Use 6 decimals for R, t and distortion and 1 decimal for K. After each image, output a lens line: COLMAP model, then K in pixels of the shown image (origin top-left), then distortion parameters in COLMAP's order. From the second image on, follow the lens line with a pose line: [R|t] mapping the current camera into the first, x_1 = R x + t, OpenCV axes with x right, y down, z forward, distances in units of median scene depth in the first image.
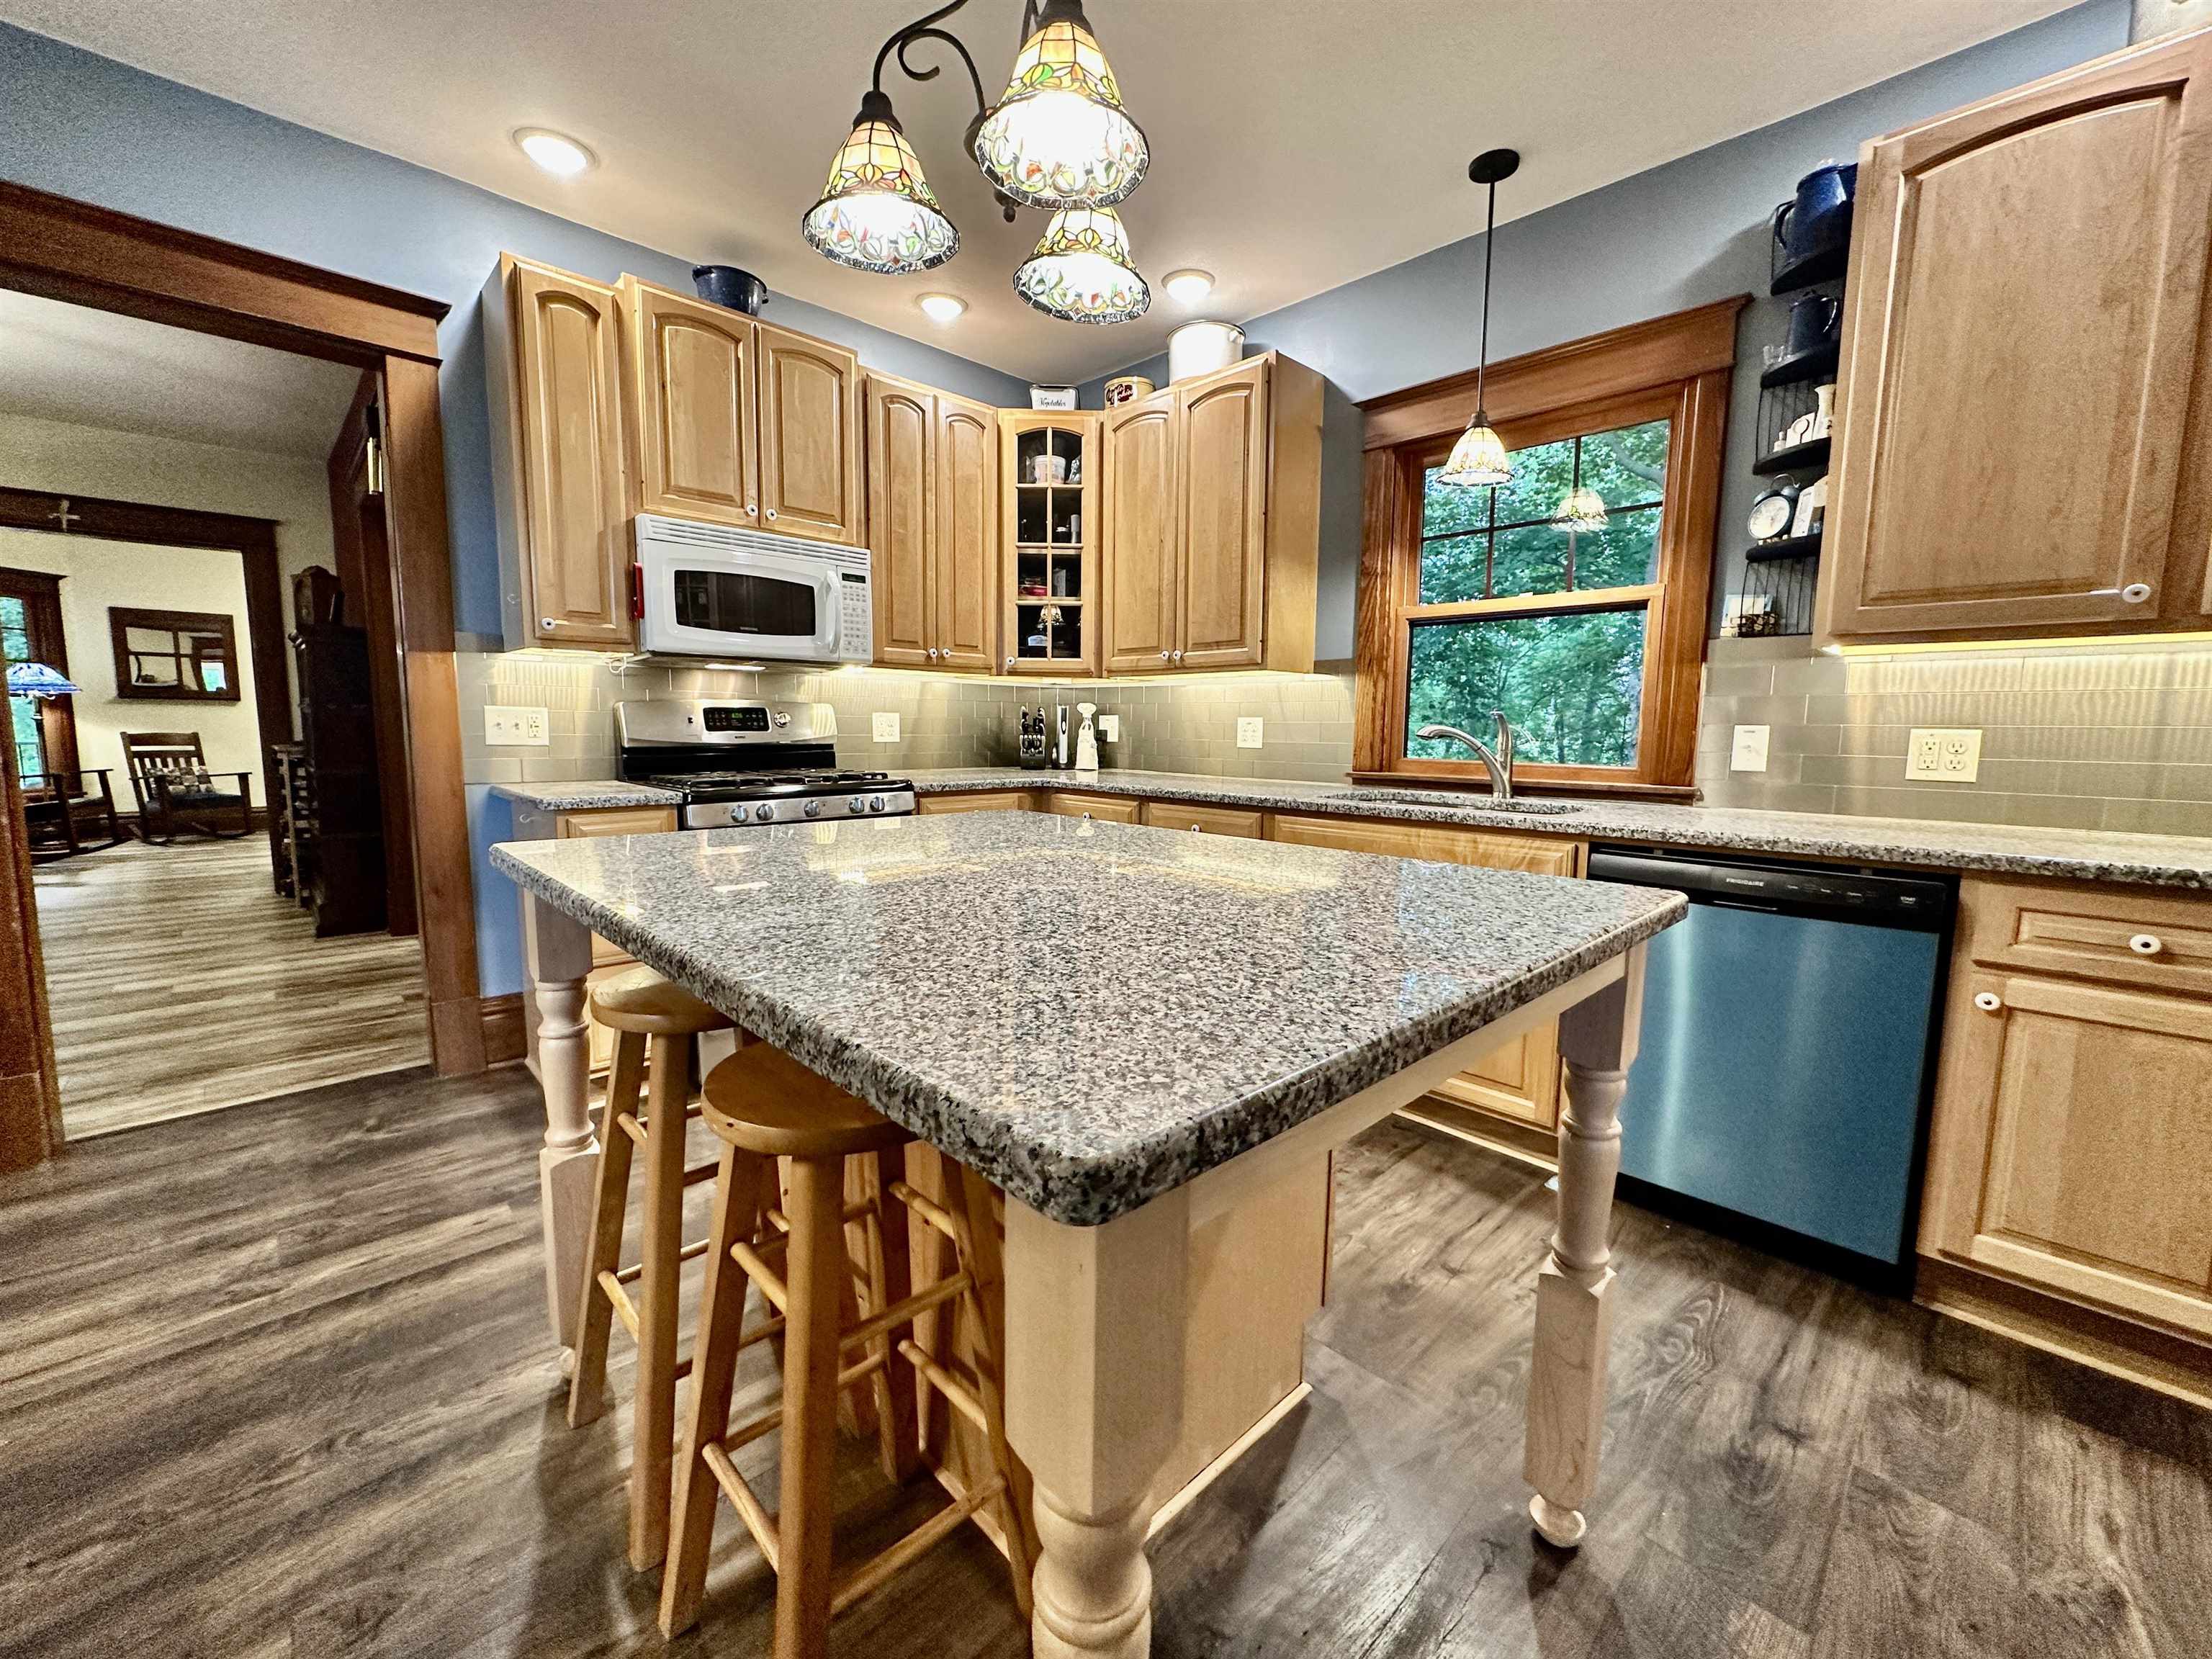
lens RADIAL K [[882.0, 0, 1109.9], [0, 882.0, 827.2], [0, 0, 1]] dist [-0.003657, 0.000757]
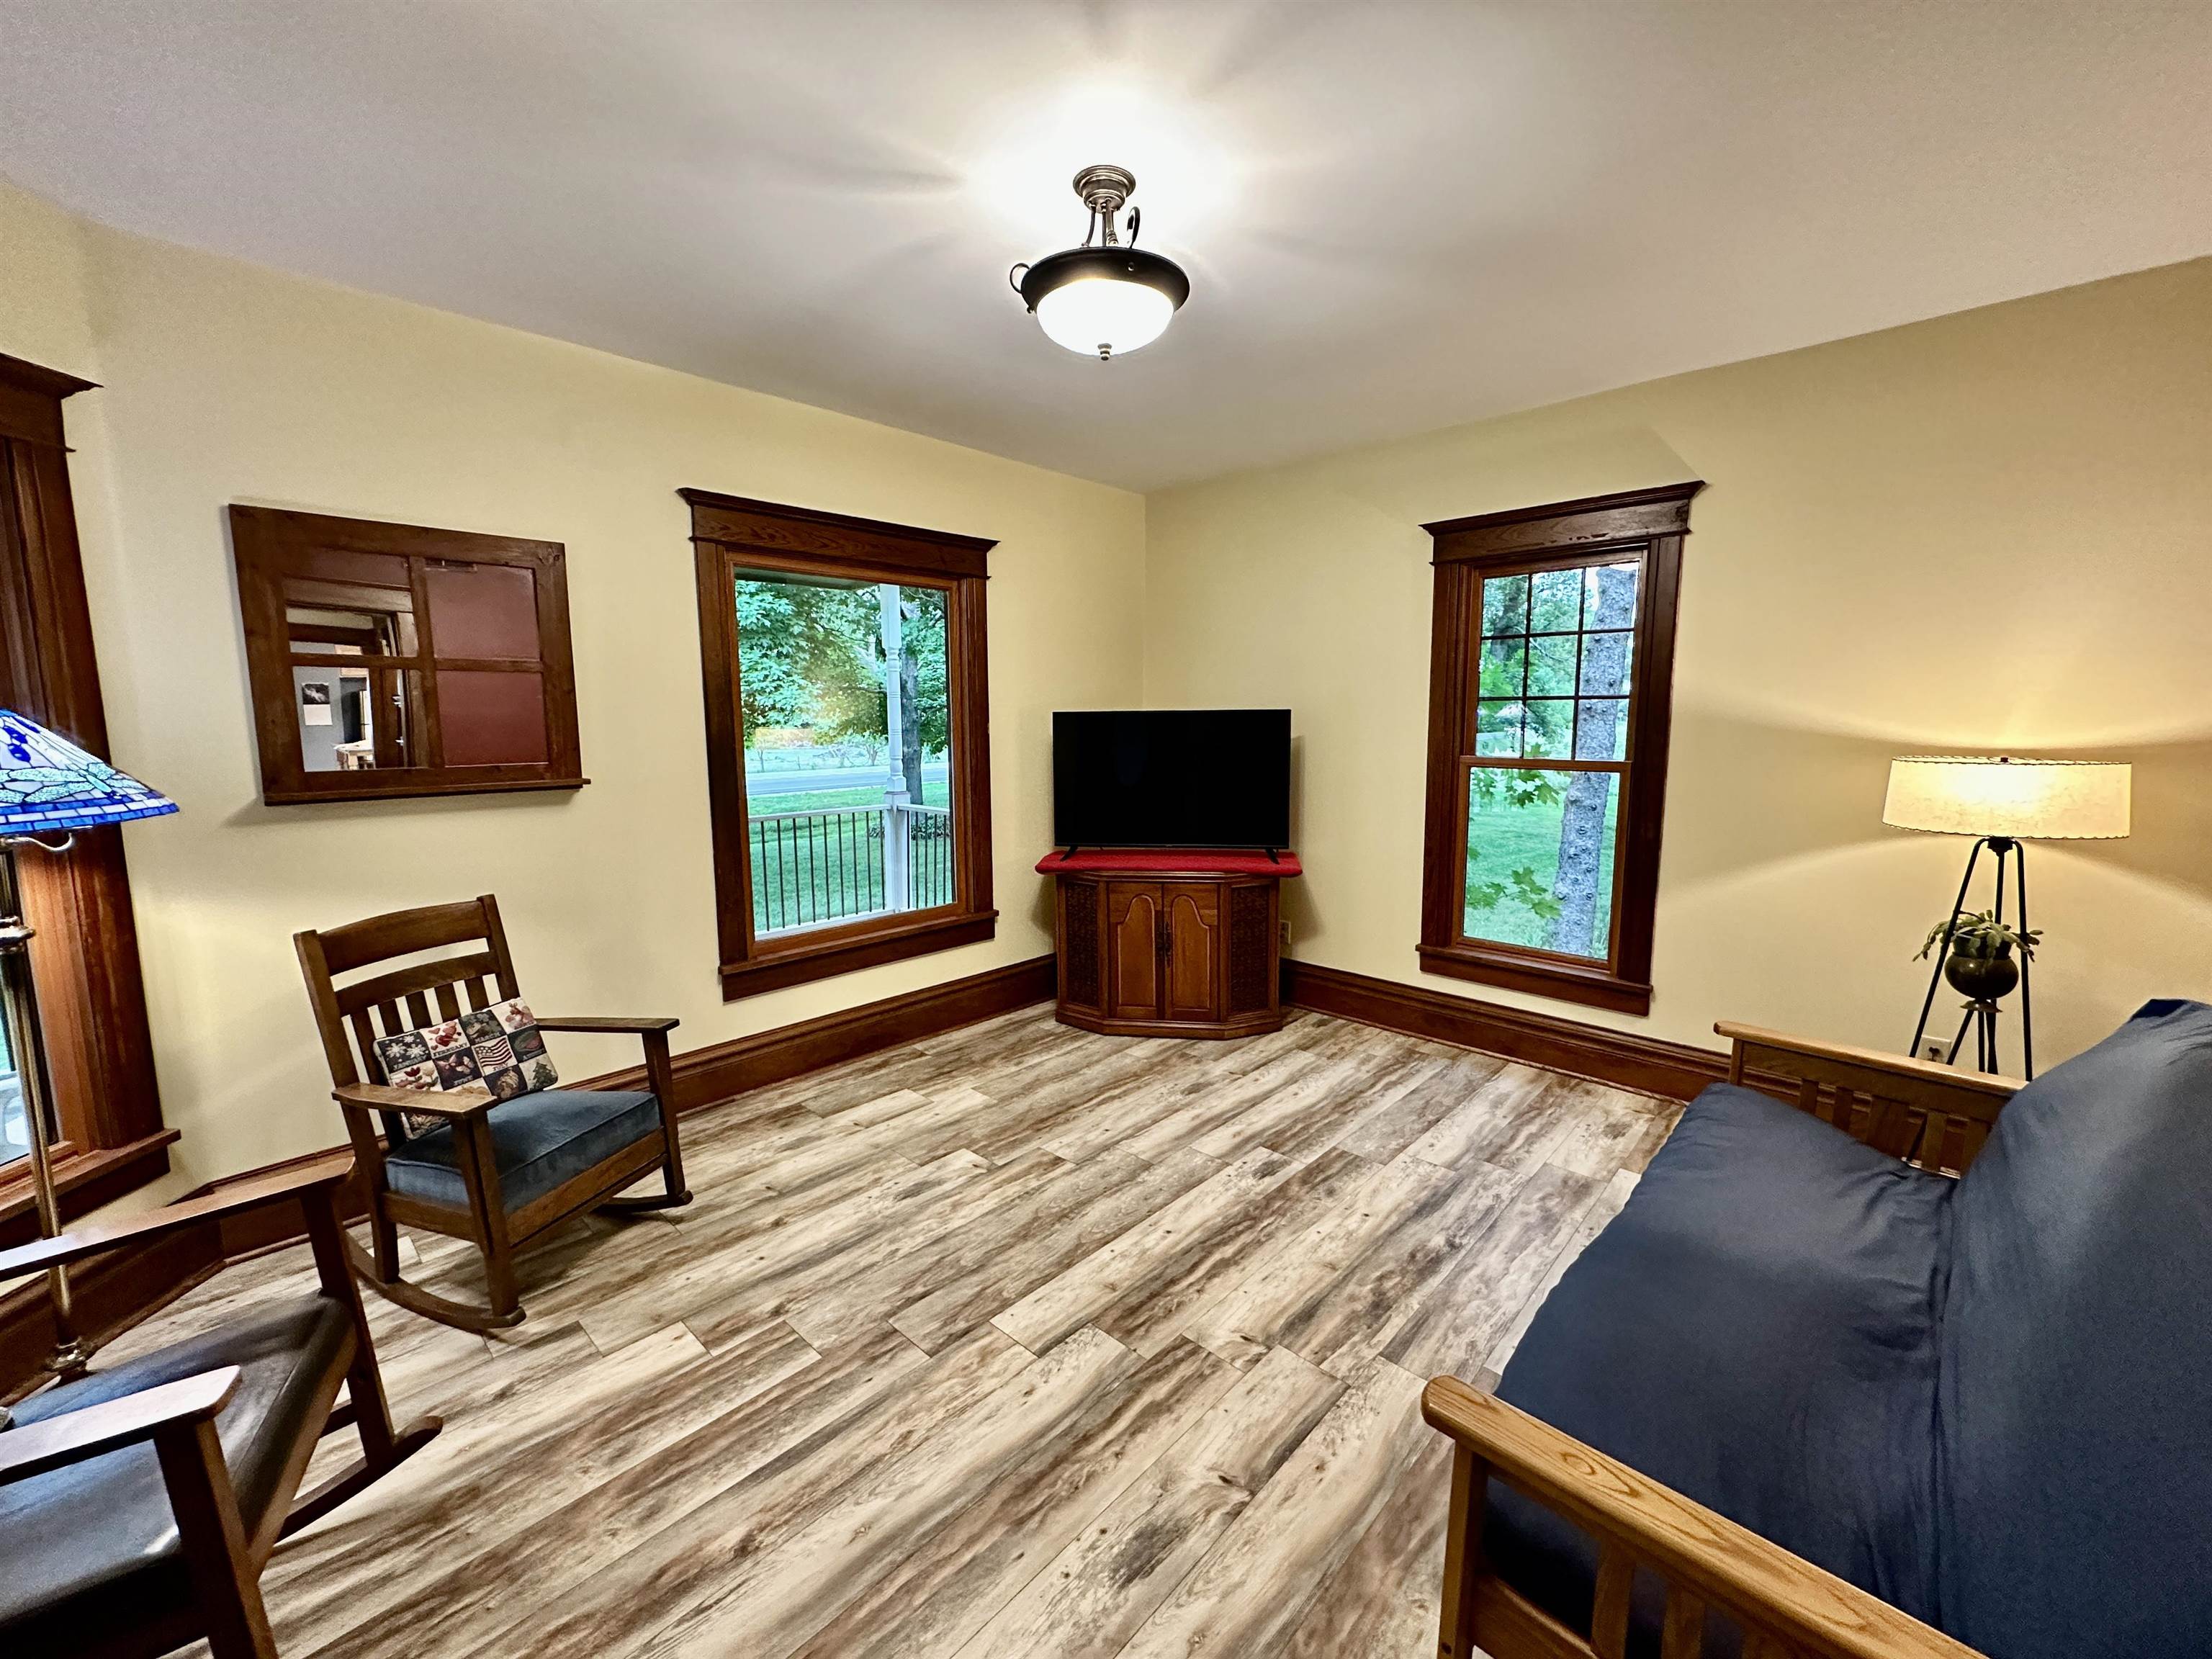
lens RADIAL K [[882.0, 0, 1107.5], [0, 882.0, 819.3], [0, 0, 1]] dist [-0.003657, 0.000757]
pose [[0.999514, -0.012034, 0.028742, -2.064659], [0.011765, 0.999886, 0.009497, -0.349091], [-0.028853, -0.009154, 0.999542, 1.676819]]
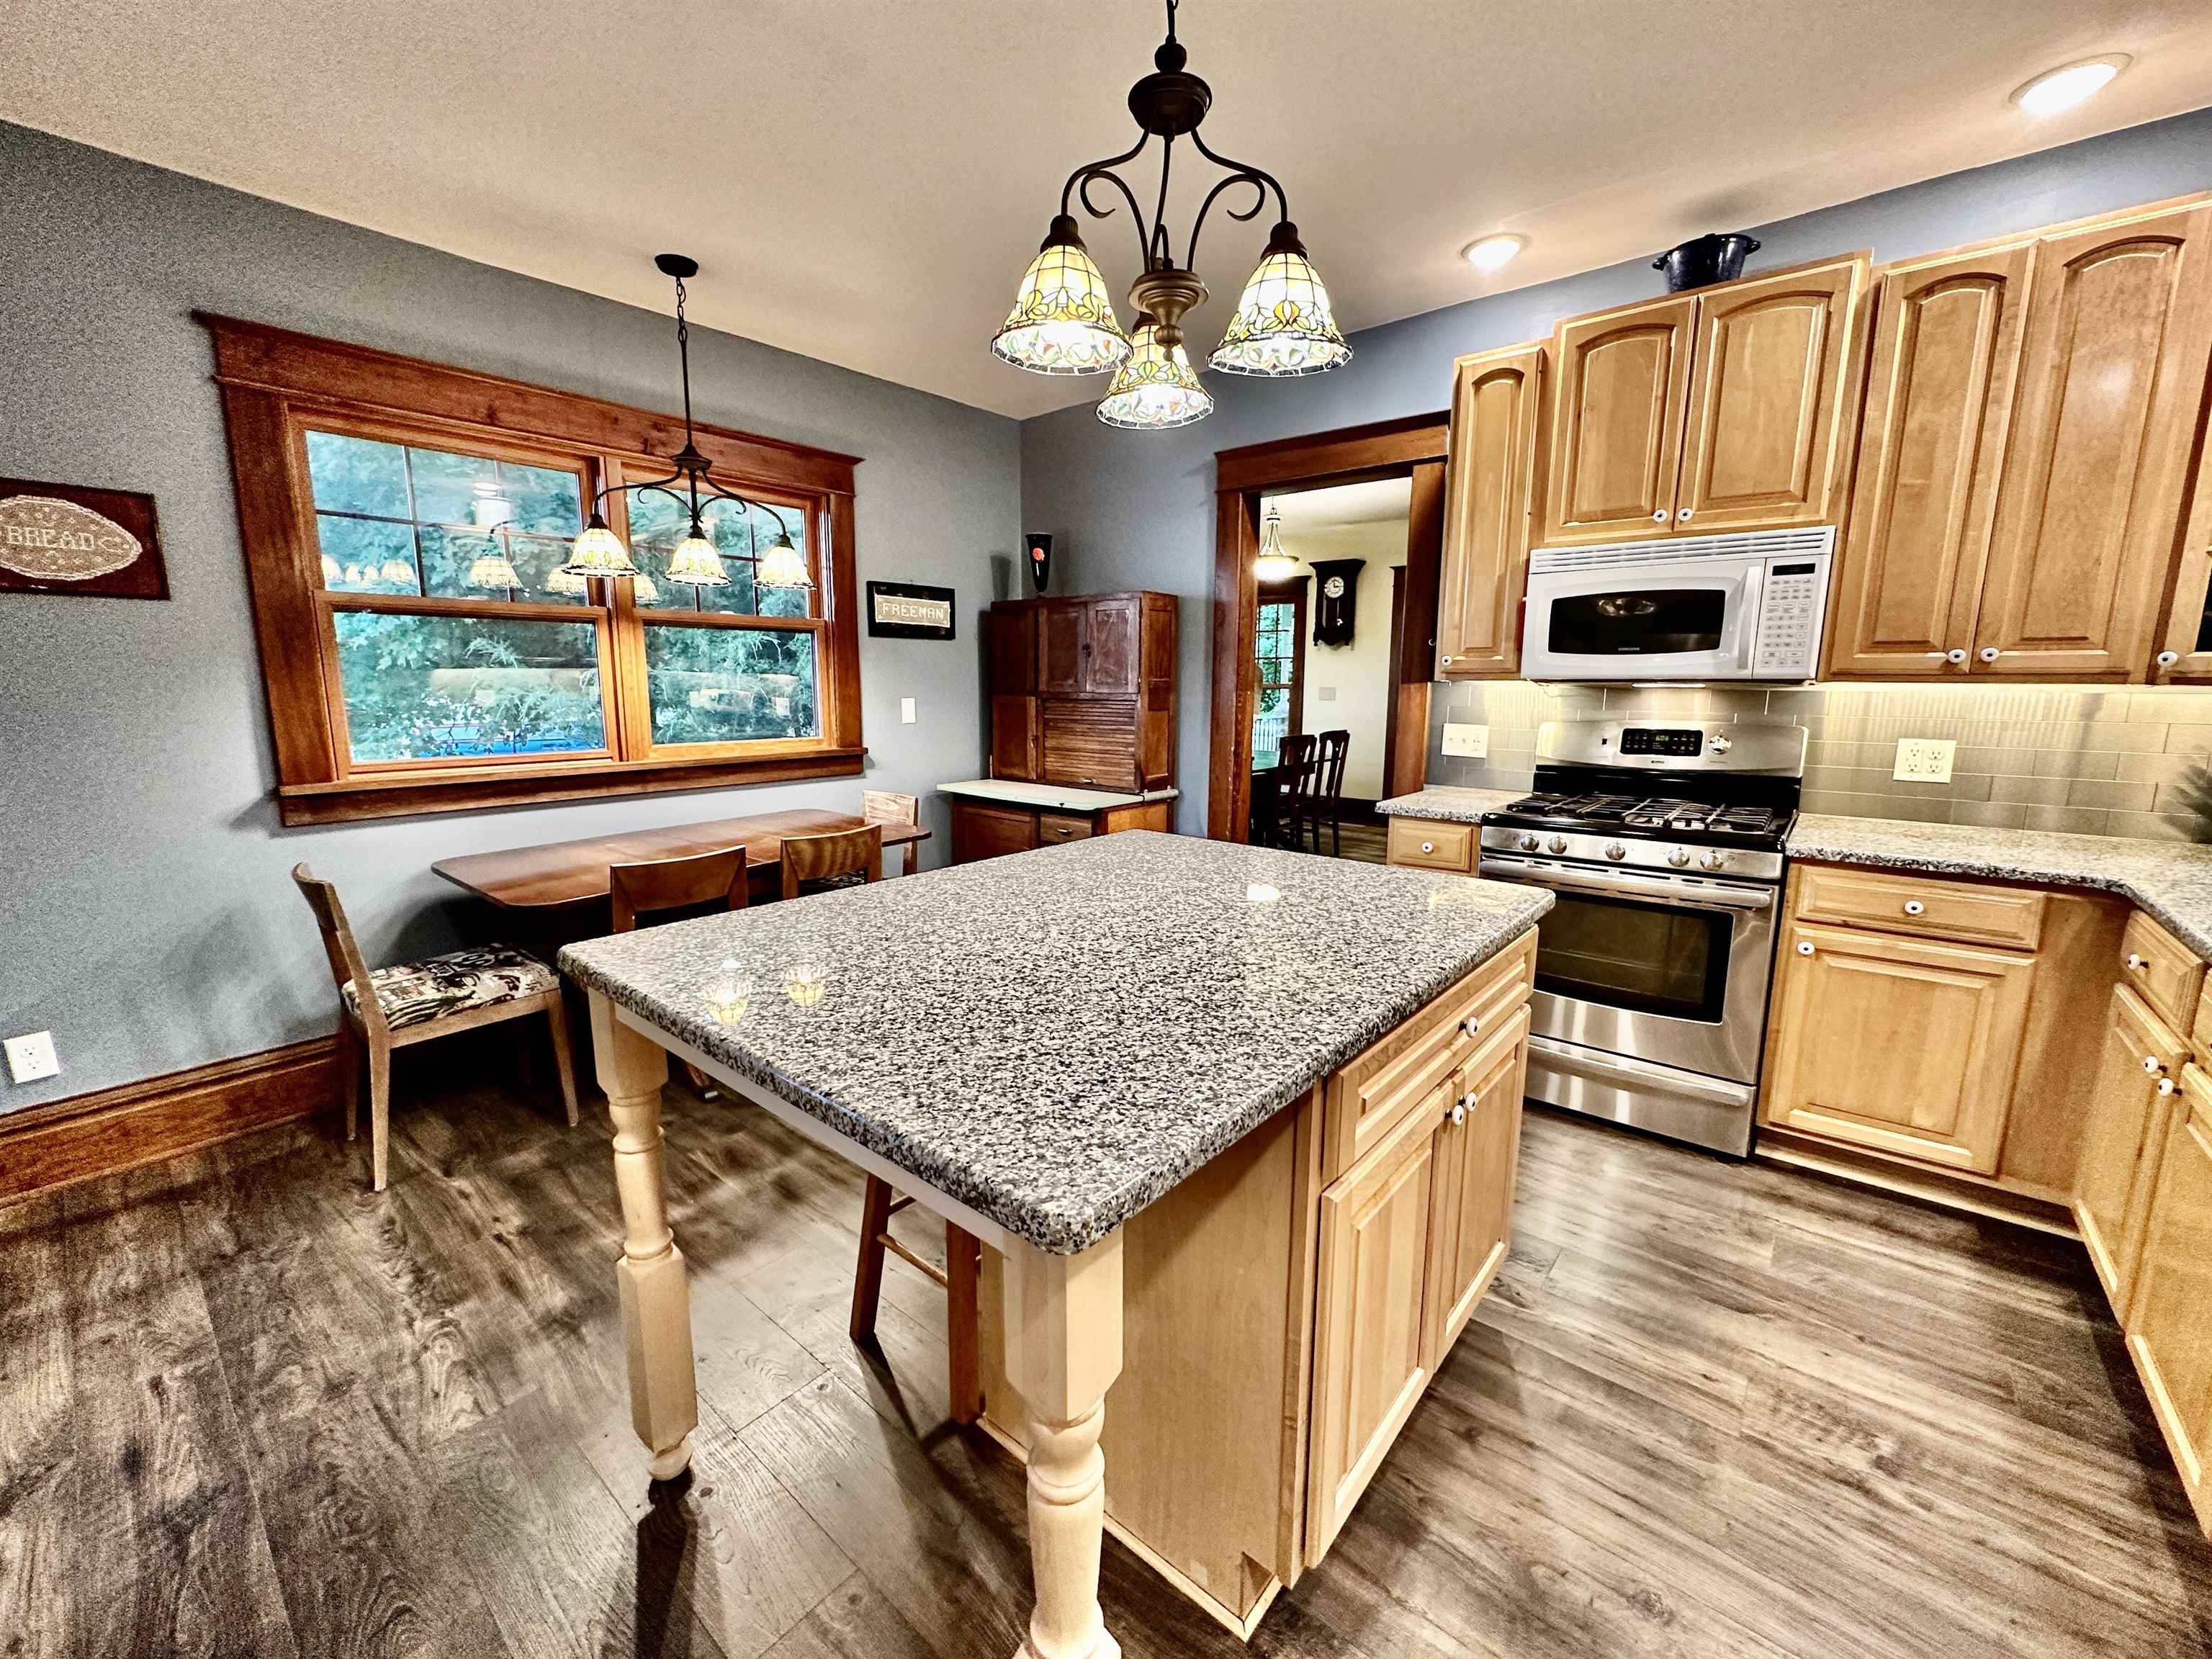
lens RADIAL K [[882.0, 0, 1110.0], [0, 882.0, 825.4], [0, 0, 1]] dist [-0.003657, 0.000757]
pose [[0.102666, 0.152229, -0.982998, 0.445747], [-0.118146, 0.983091, 0.139904, -0.101408], [0.987675, 0.101773, 0.118916, 0.347043]]
